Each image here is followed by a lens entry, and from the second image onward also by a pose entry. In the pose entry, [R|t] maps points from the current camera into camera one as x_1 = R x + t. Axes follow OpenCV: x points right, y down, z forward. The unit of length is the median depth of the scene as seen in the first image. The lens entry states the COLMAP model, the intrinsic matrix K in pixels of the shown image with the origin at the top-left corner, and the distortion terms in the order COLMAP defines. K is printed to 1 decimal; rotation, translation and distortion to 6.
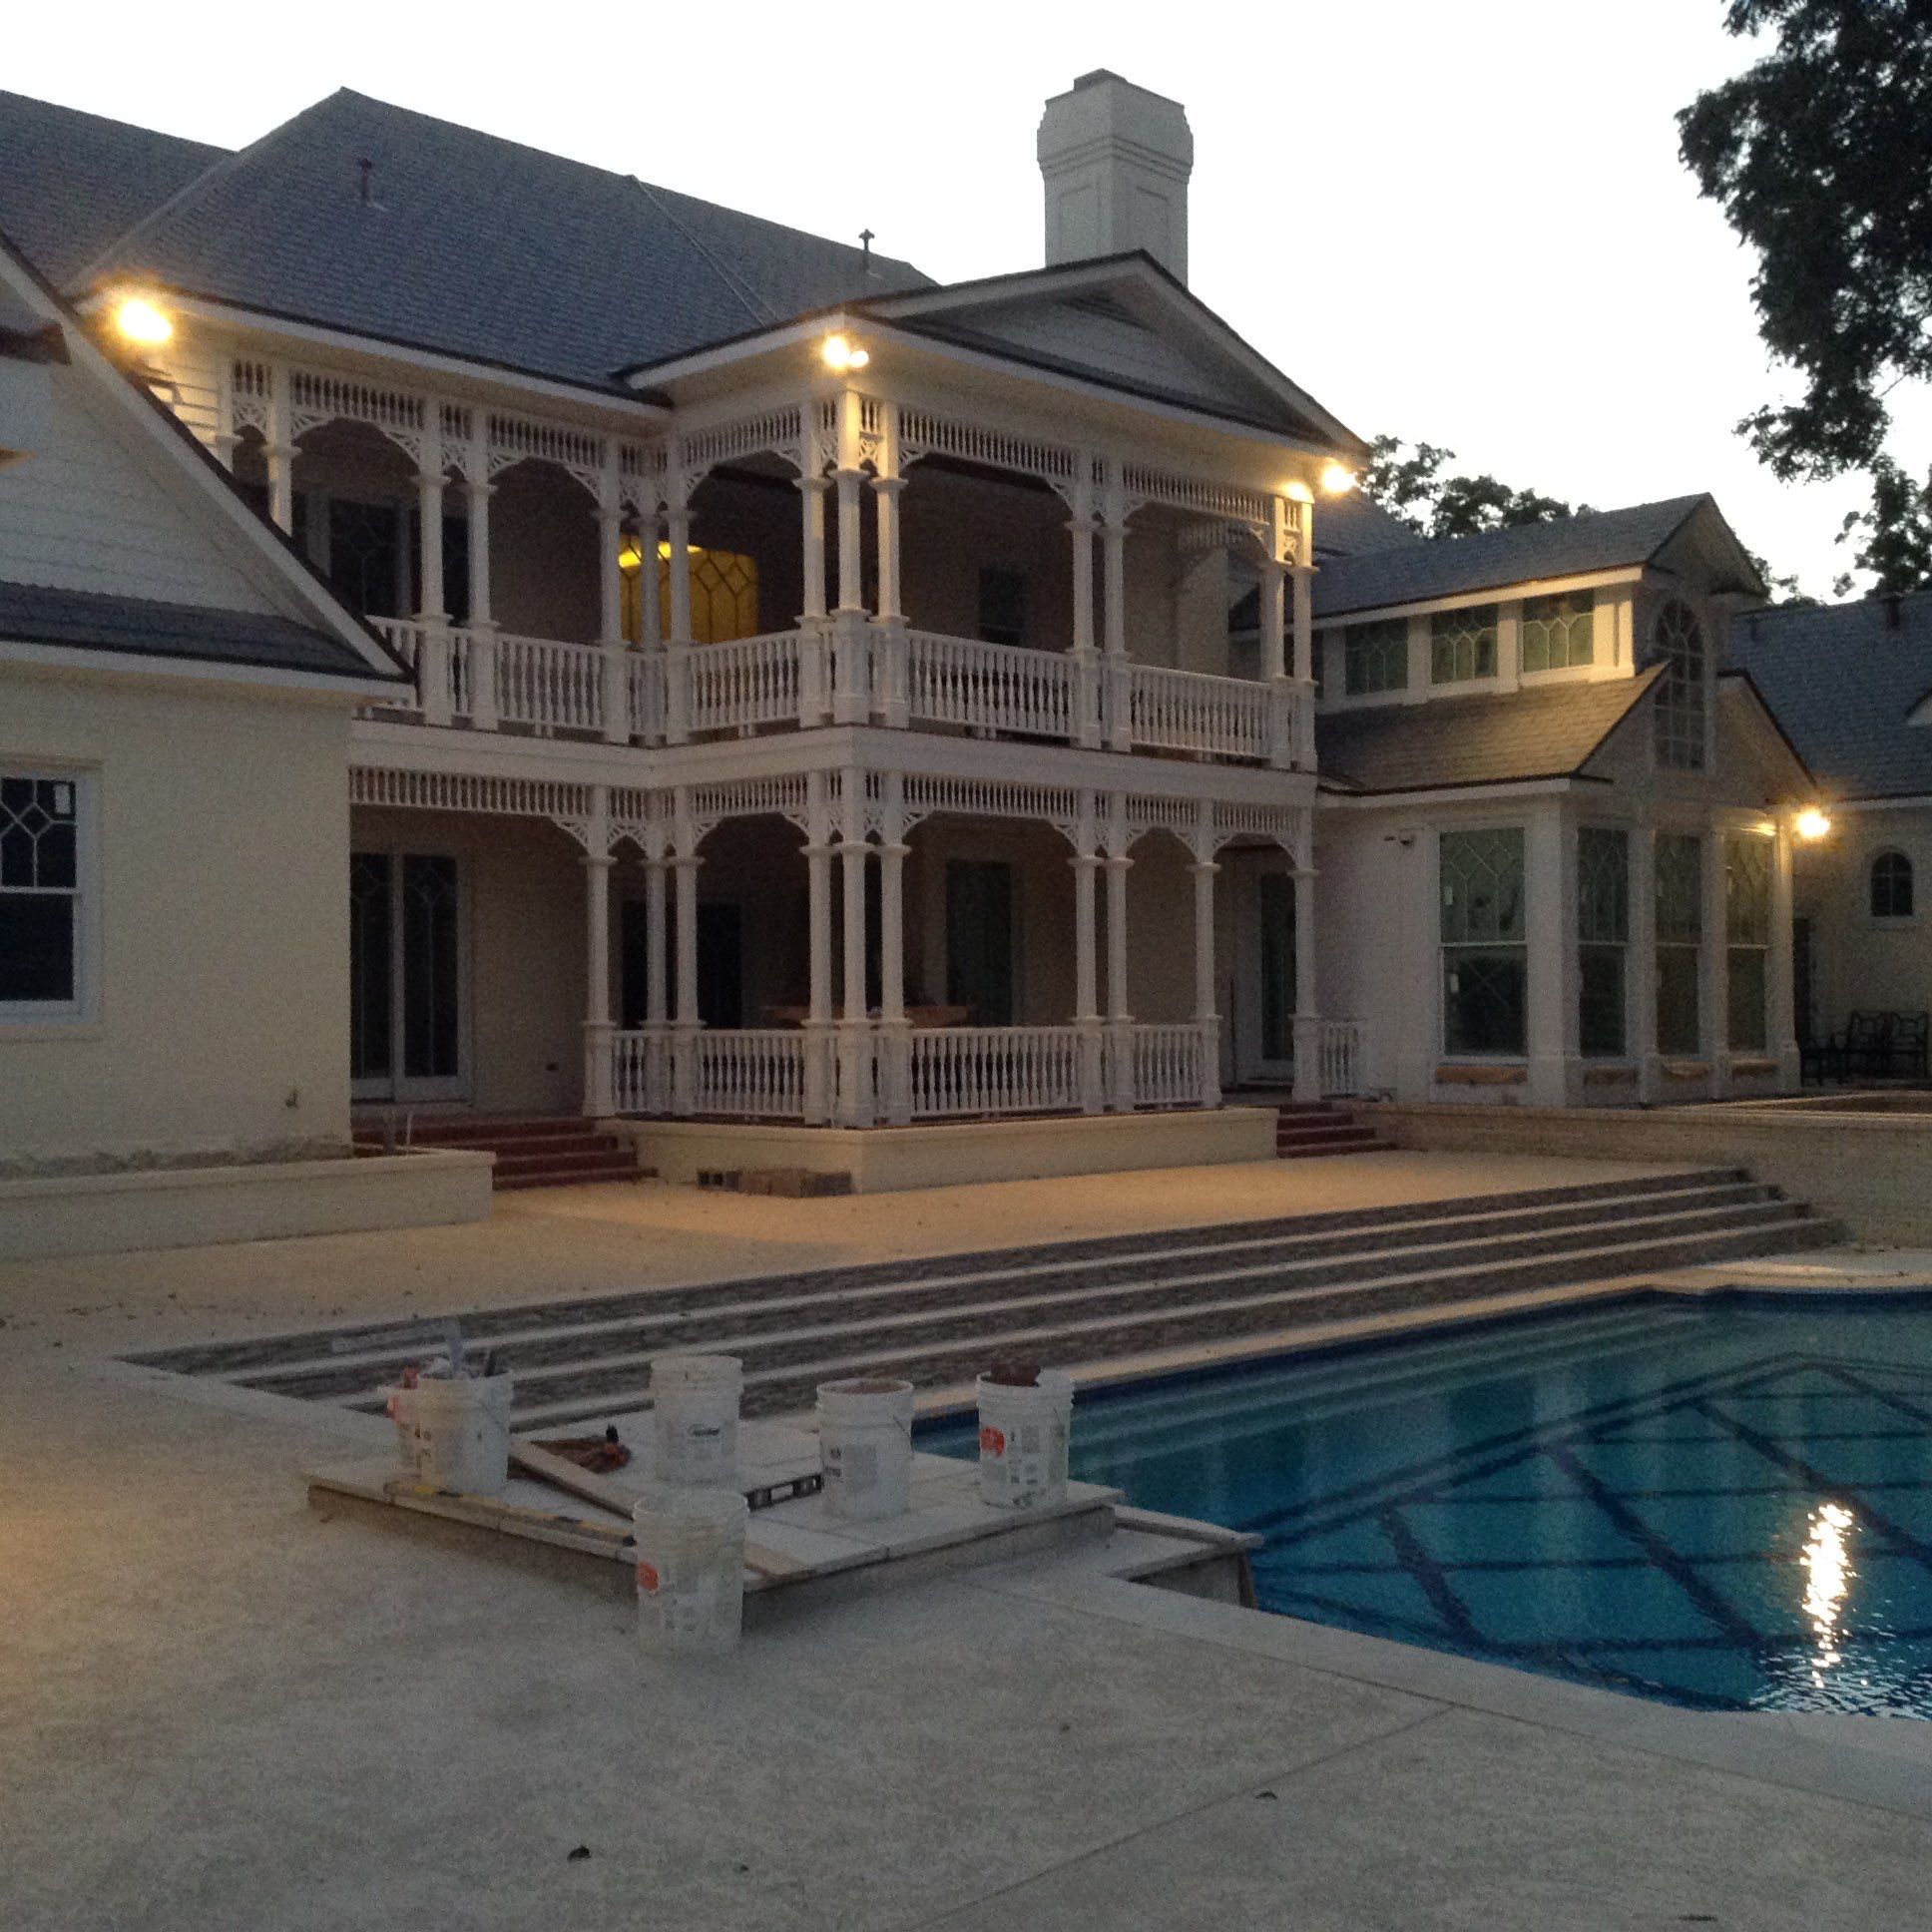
lens RADIAL K [[2369.5, 0, 979.3], [0, 2369.5, 977.5], [0, 0, 1]] dist [0.120567, 0.000000]
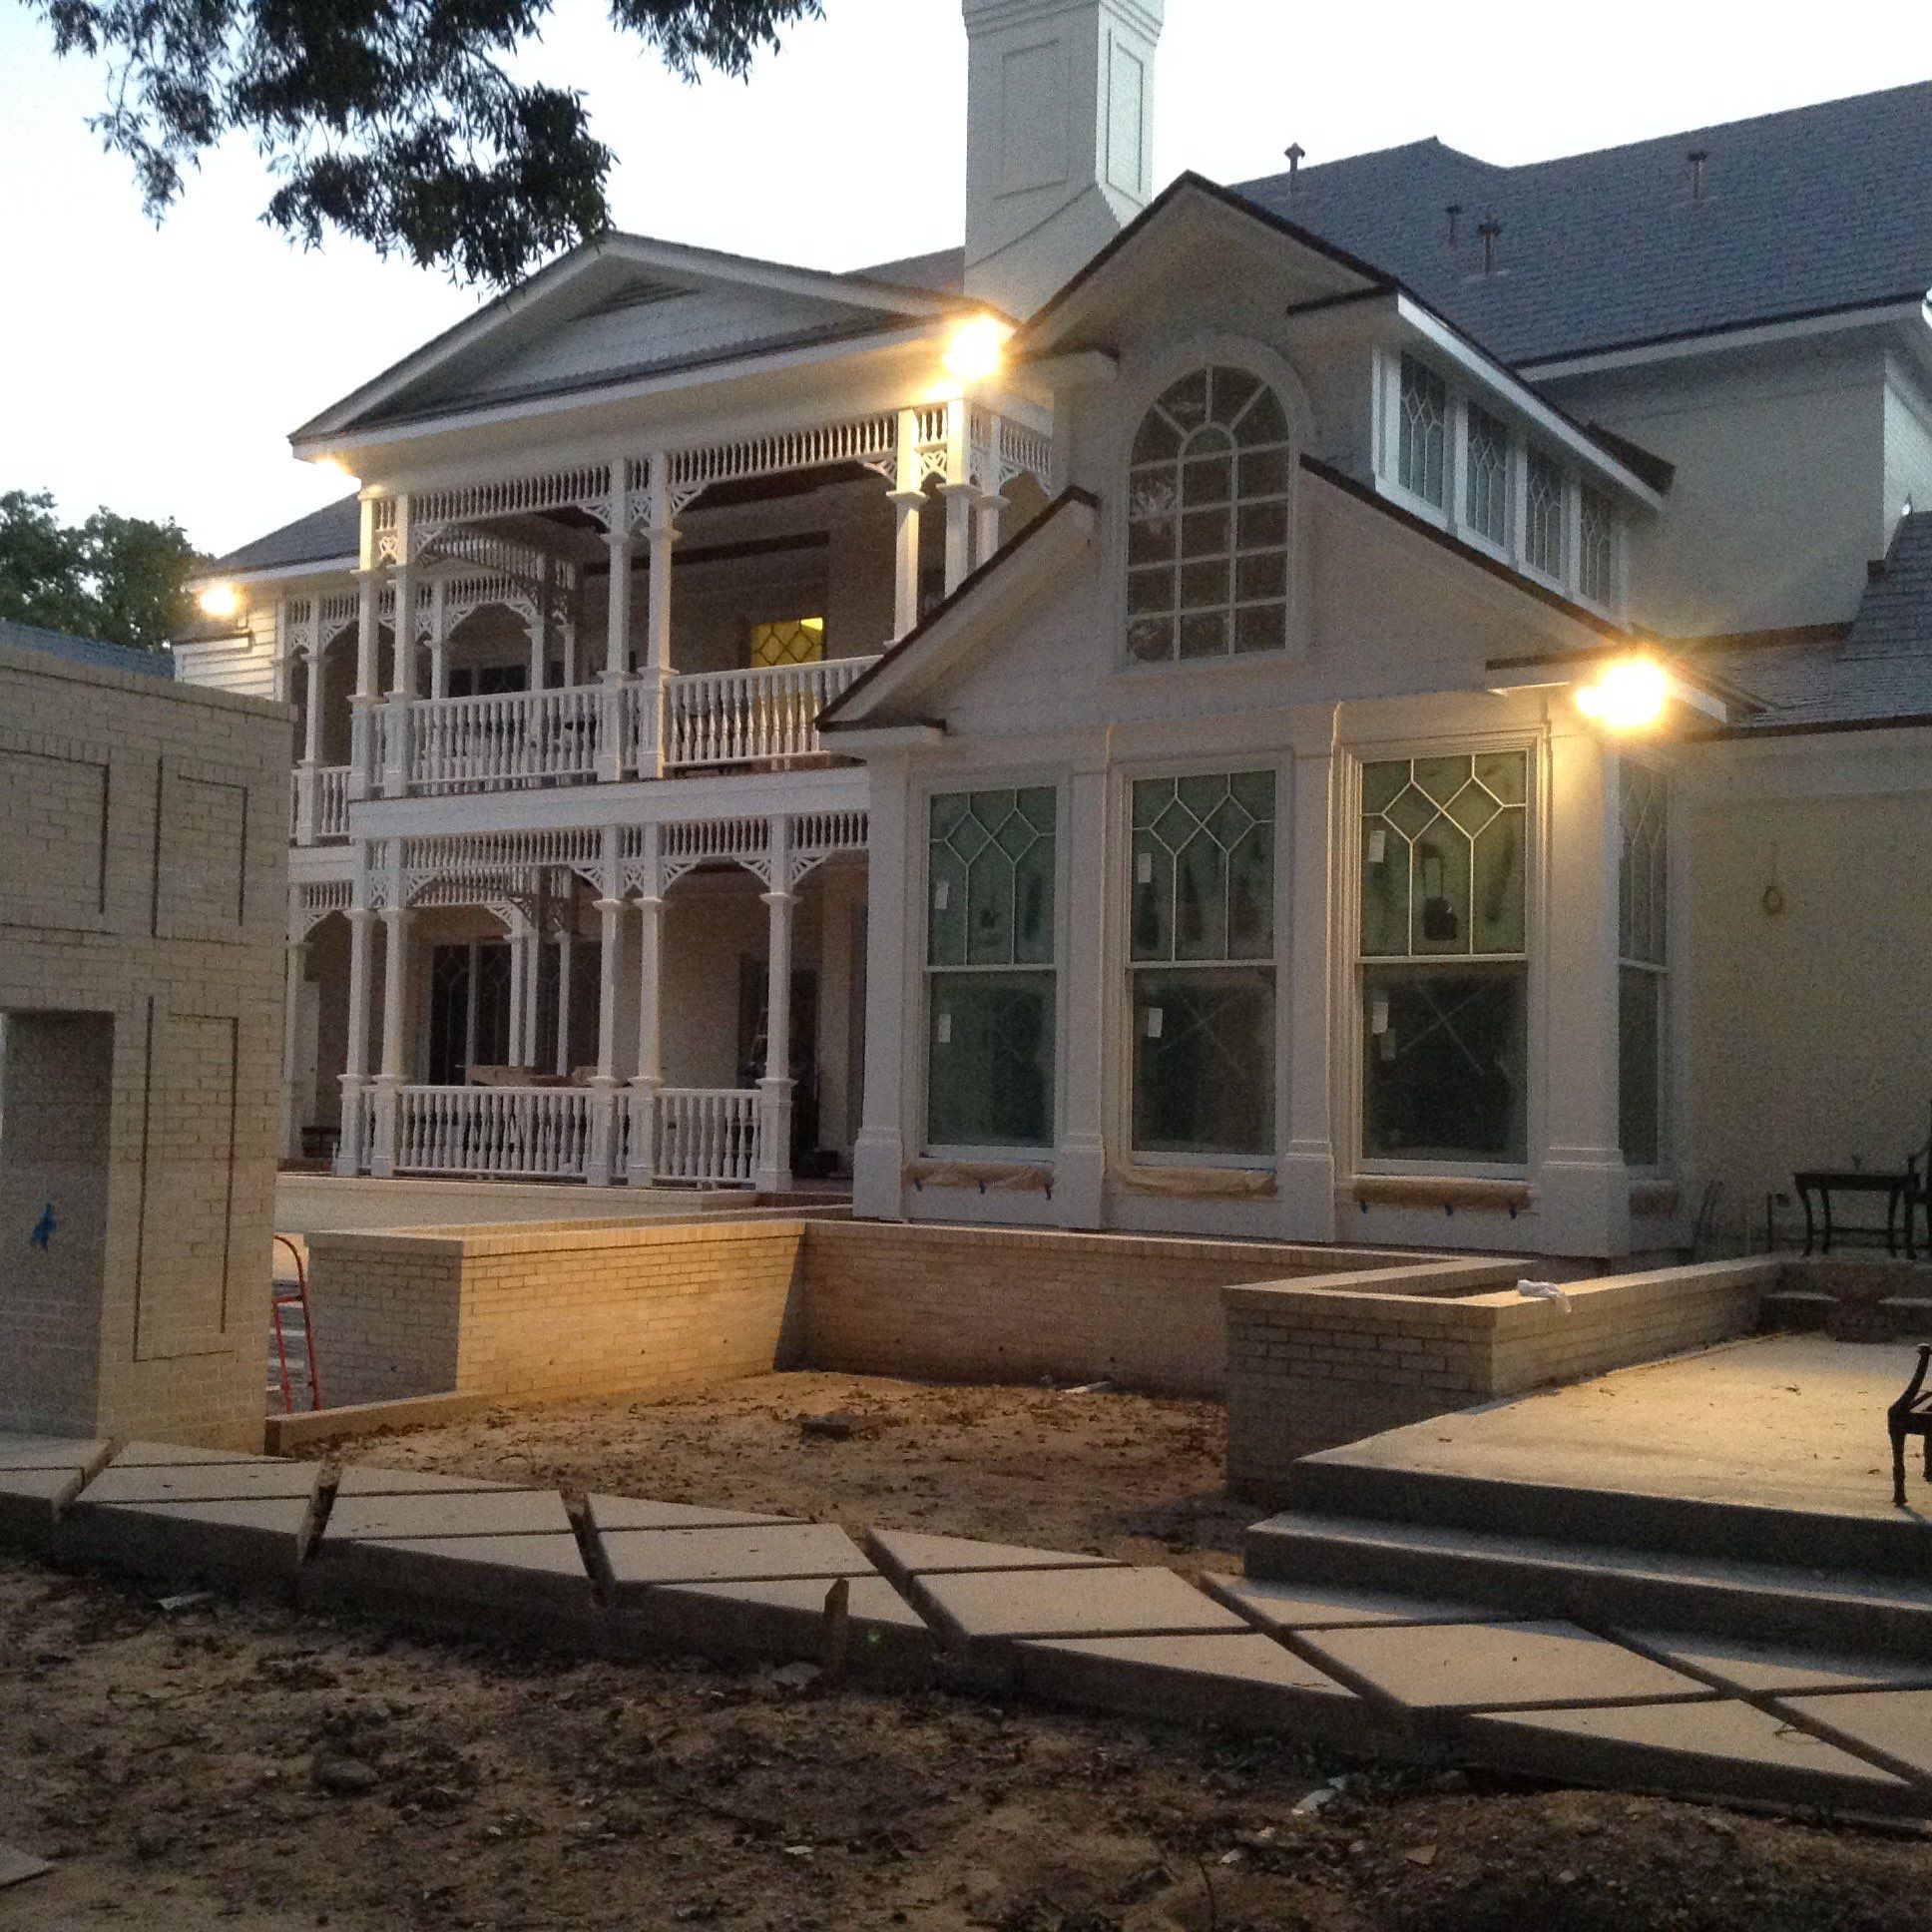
lens RADIAL K [[2369.5, 0, 980.6], [0, 2369.5, 955.3], [0, 0, 1]] dist [0.120567, 0.000000]
pose [[0.205200, -0.049991, -0.977443, 0.997768], [-0.000128, 0.998693, -0.051105, 0.017204], [0.978720, 0.010612, 0.204925, 0.984864]]
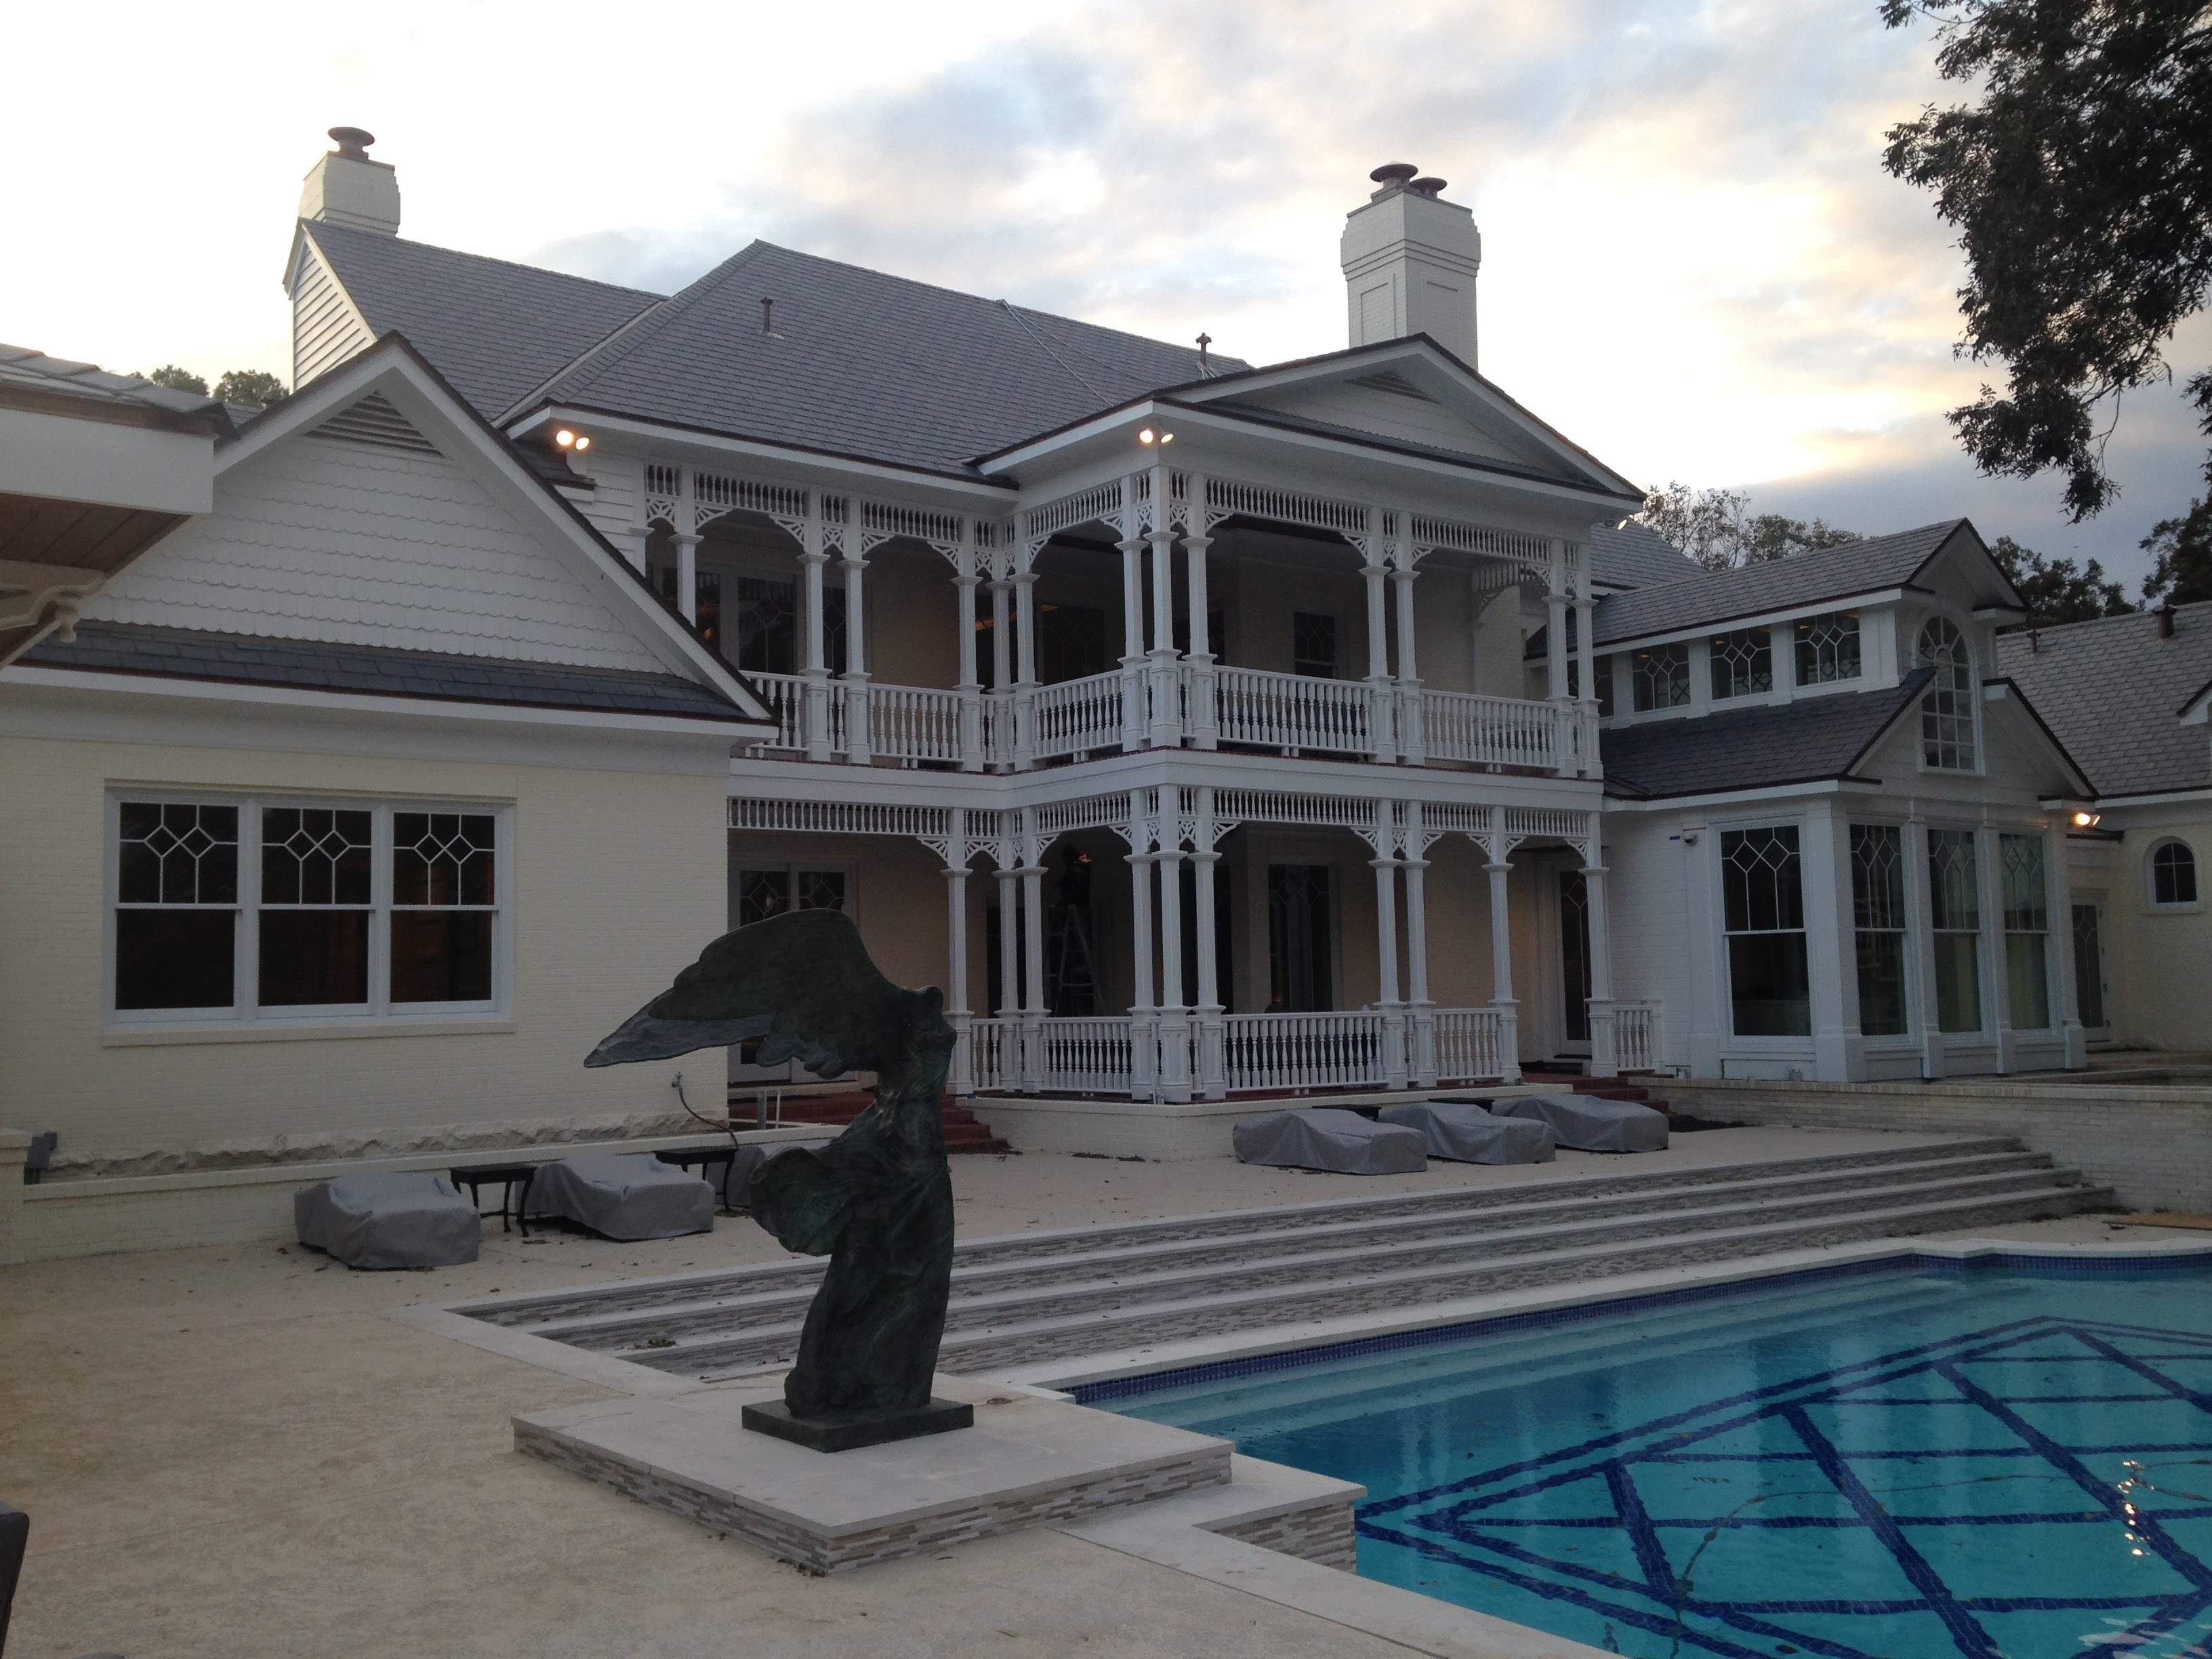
lens RADIAL K [[2035.2, 0, 1101.3], [0, 2035.2, 835.6], [0, 0, 1]] dist [0.128217, 0.000000]
pose [[0.991520, -0.025034, -0.127520, 0.036359], [0.016386, 0.997522, -0.068422, 0.002146], [0.128916, 0.065752, 0.989473, 0.020530]]
